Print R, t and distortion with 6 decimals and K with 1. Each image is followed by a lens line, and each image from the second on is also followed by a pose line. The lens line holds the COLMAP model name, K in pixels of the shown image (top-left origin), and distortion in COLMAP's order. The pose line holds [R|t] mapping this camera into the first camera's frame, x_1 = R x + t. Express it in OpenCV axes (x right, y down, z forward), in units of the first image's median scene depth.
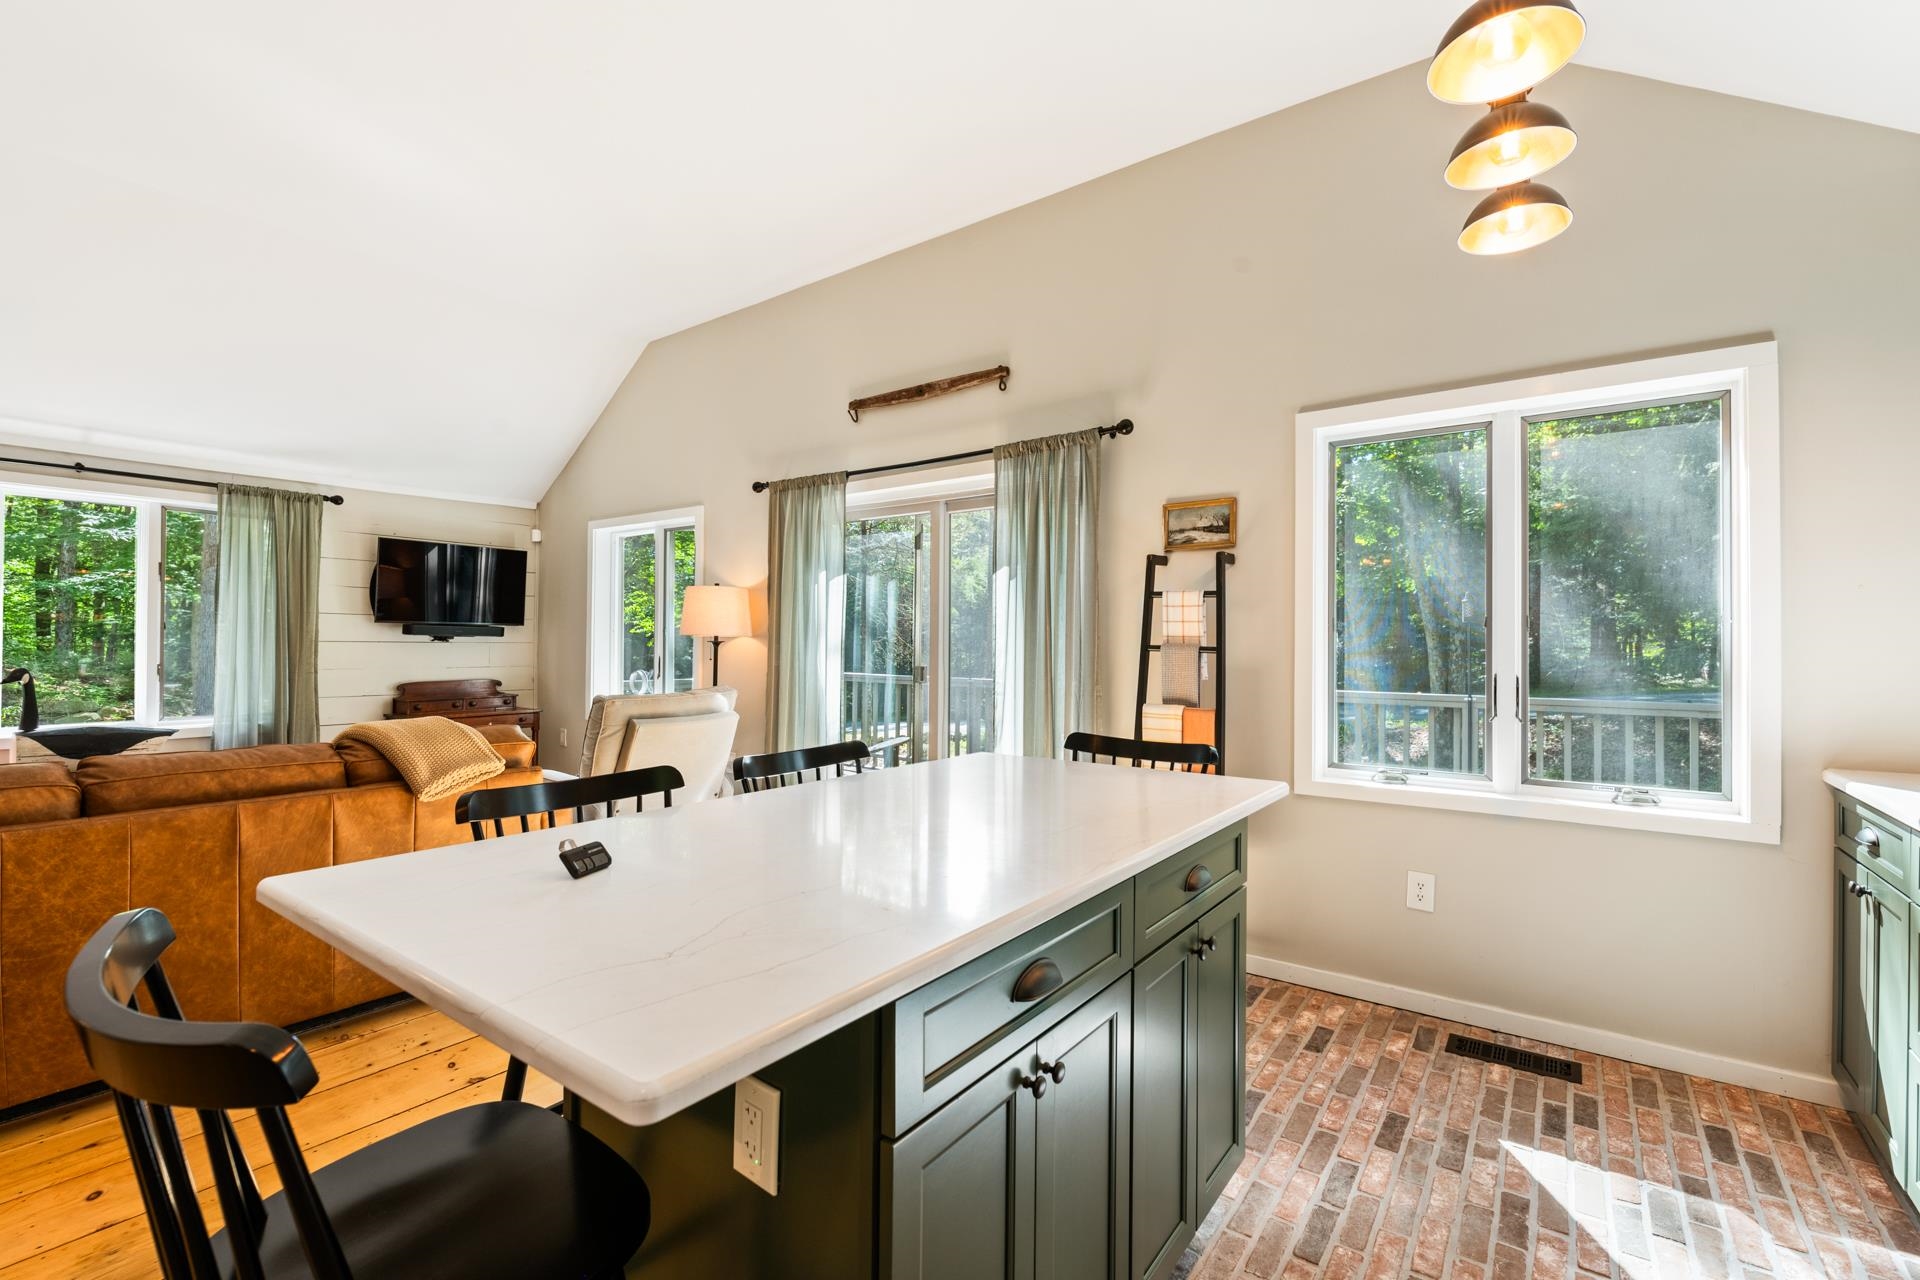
lens RADIAL K [[839.2, 0, 960.0], [0, 839.2, 640.0], [0, 0, 1]] dist [0.000188, -0.000180]
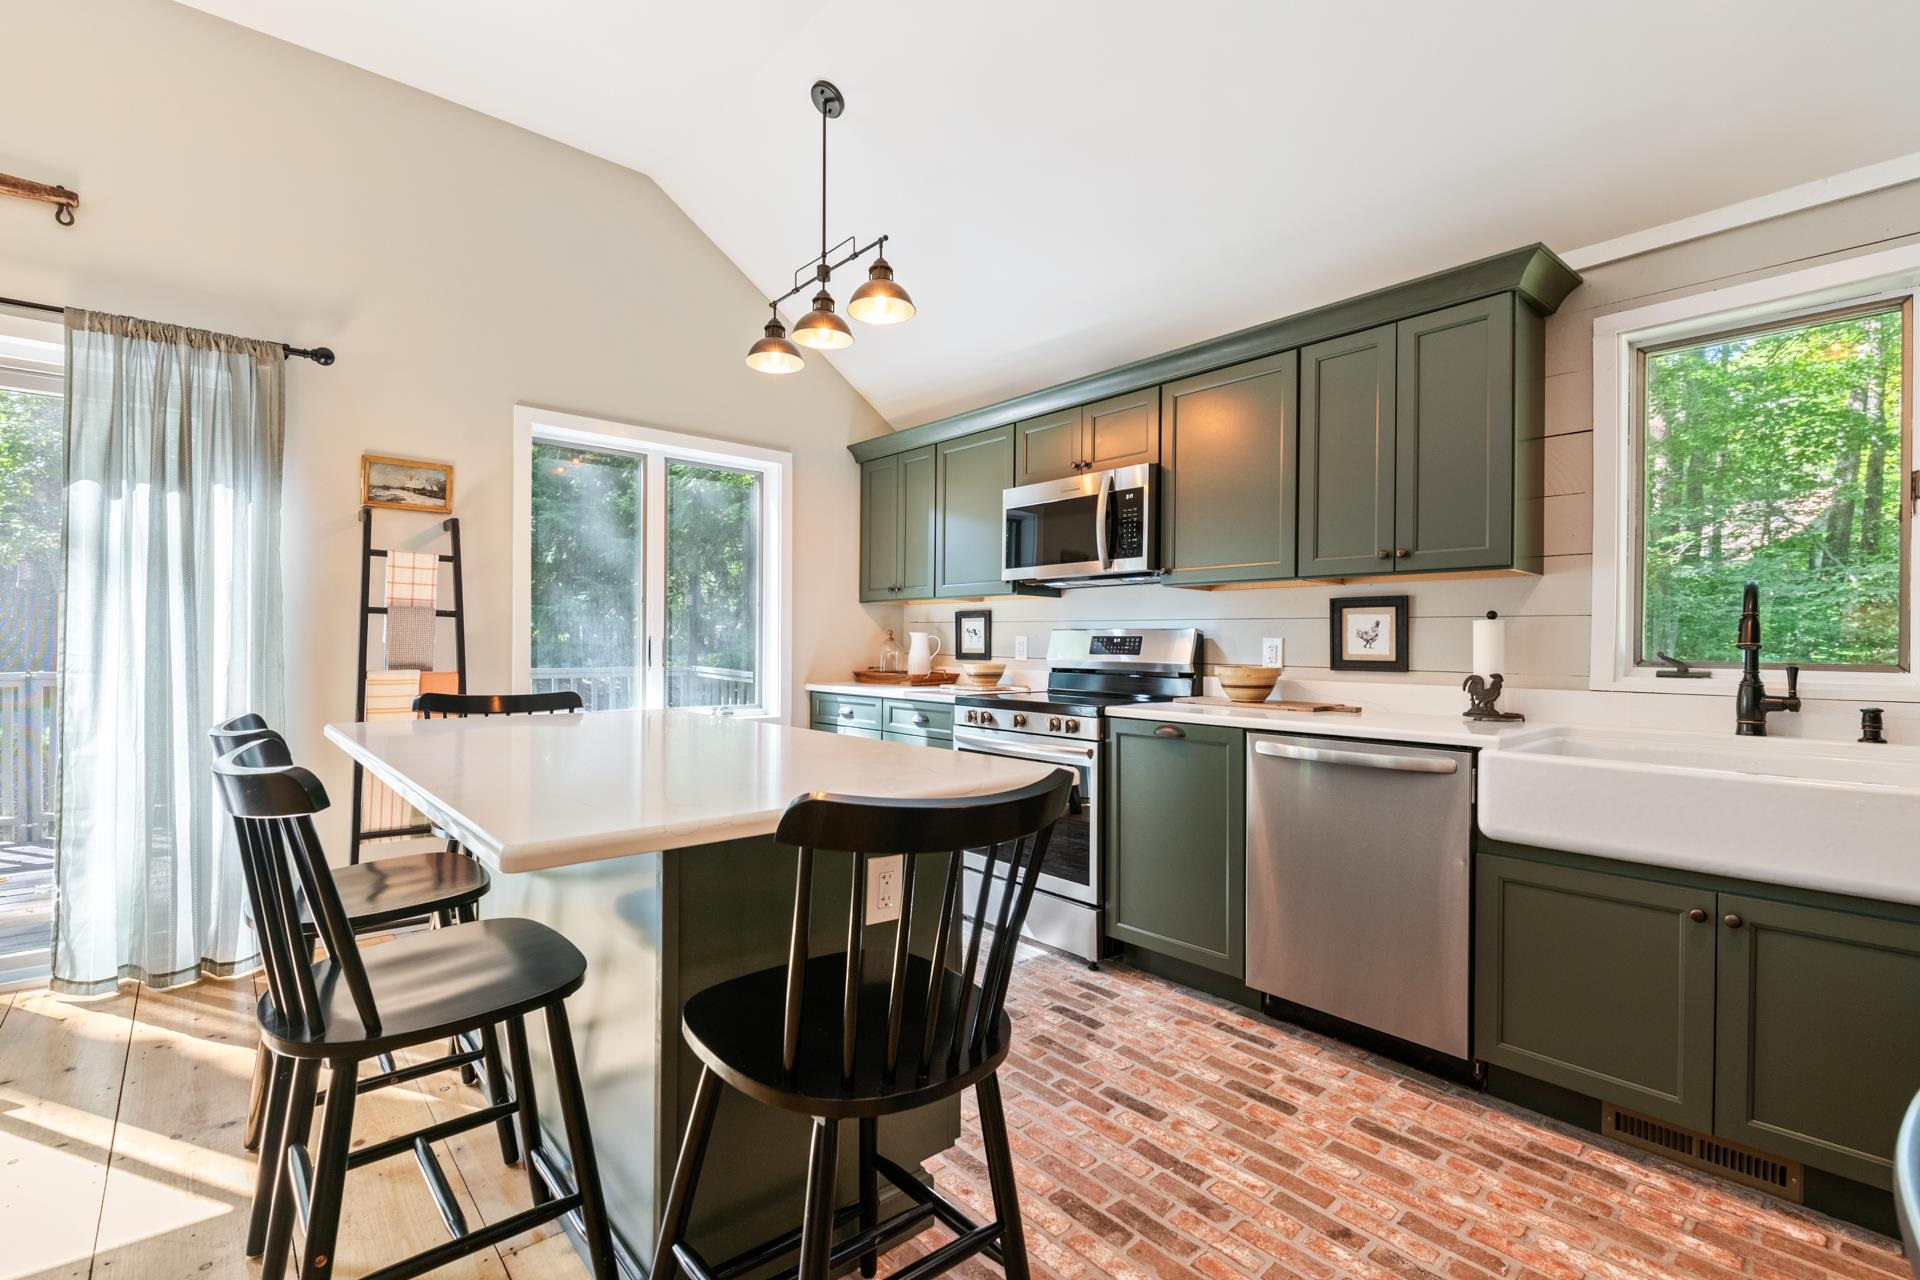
lens RADIAL K [[839.2, 0, 960.0], [0, 839.2, 640.0], [0, 0, 1]] dist [0.000188, -0.000180]
pose [[0.206406, 0.002317, 0.978464, -0.525463], [-0.010672, 0.999943, -0.000116, 0.034111], [-0.978408, -0.010418, 0.206419, 0.175117]]
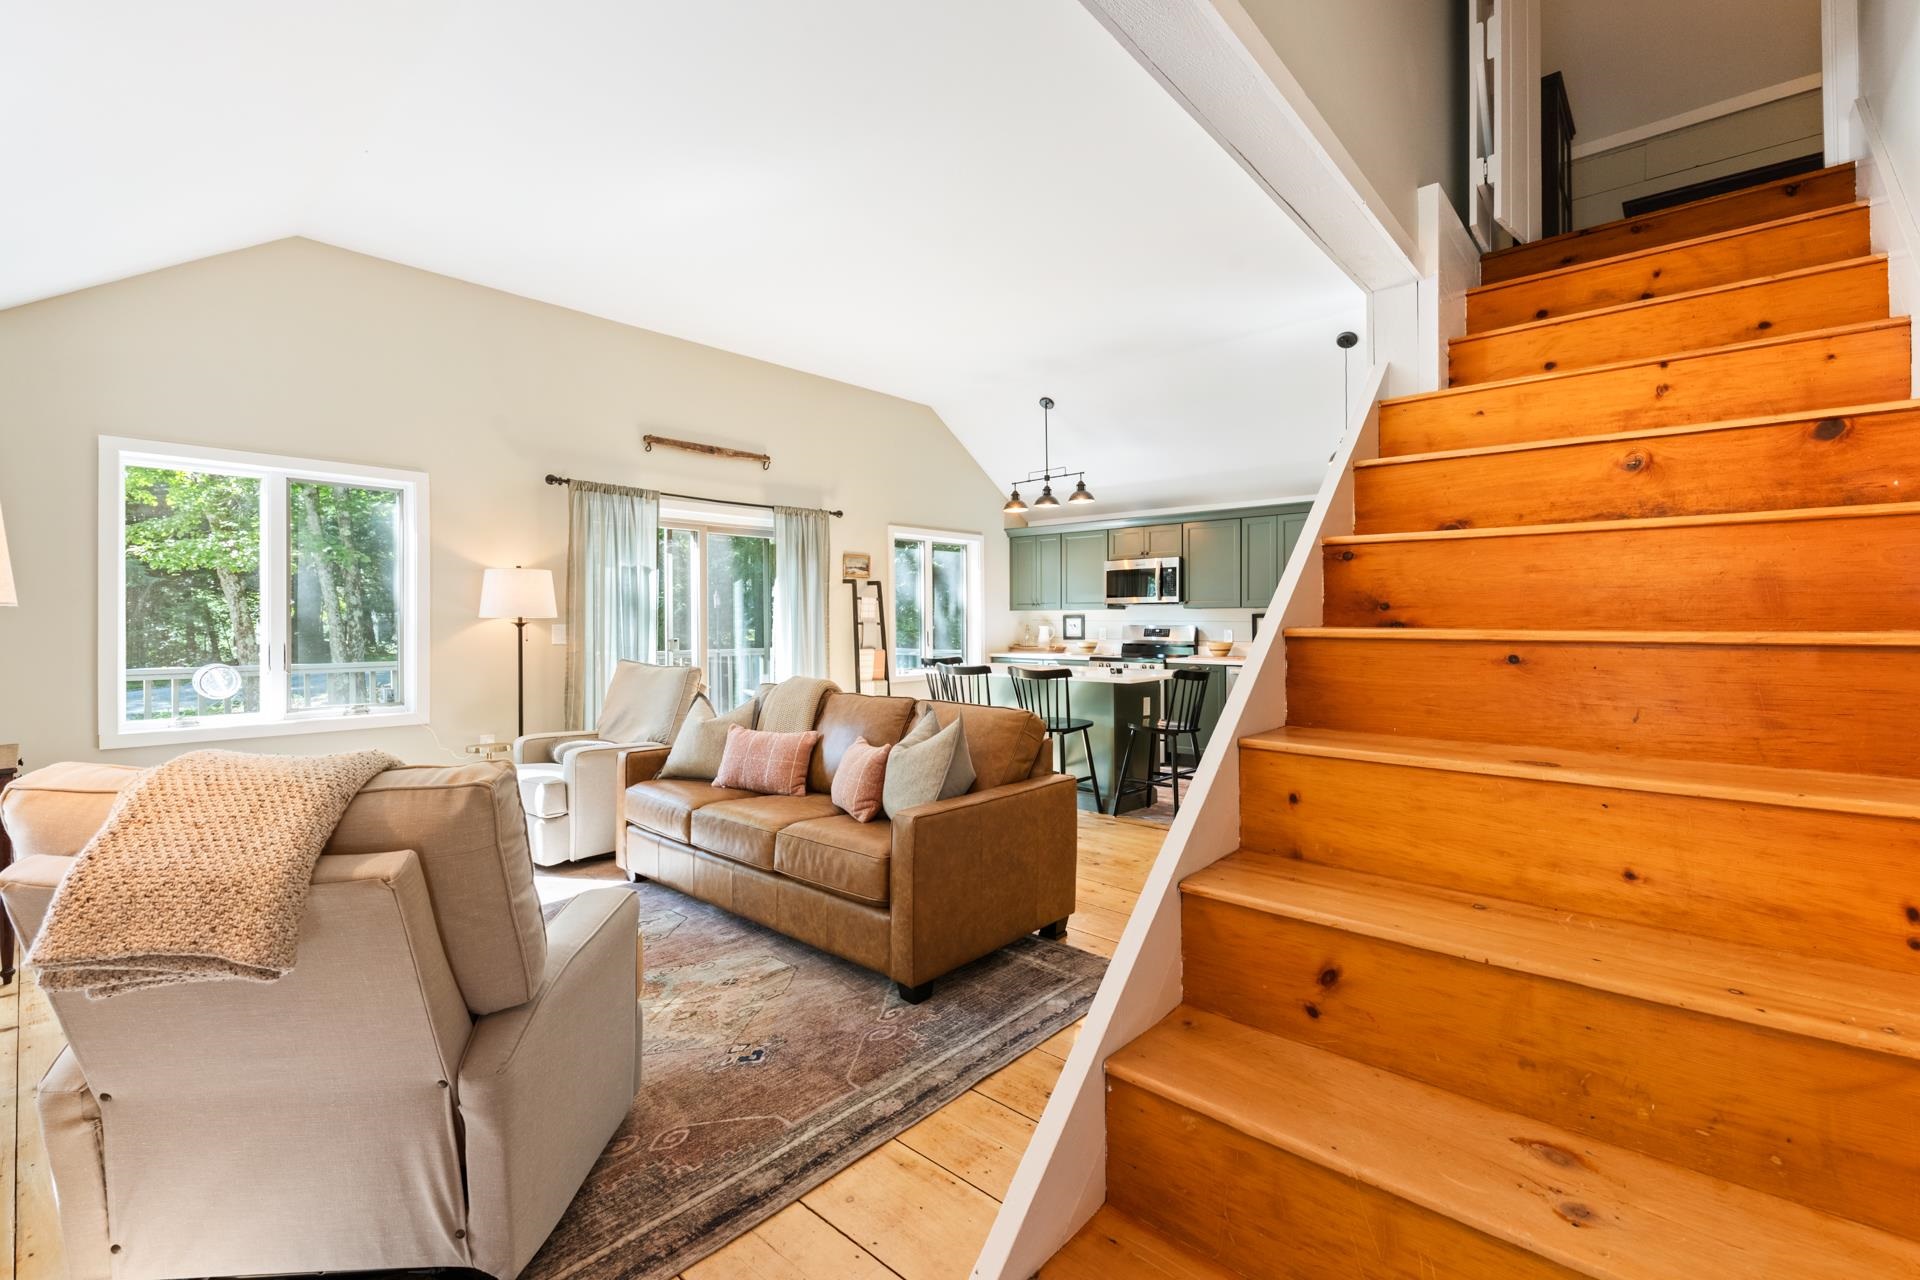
lens RADIAL K [[839.2, 0, 960.0], [0, 839.2, 640.0], [0, 0, 1]] dist [0.000188, -0.000180]
pose [[0.086012, -0.028329, 0.995891, -1.834662], [0.001001, 0.999598, 0.028348, -0.007779], [-0.996294, -0.001442, 0.086006, 0.547228]]
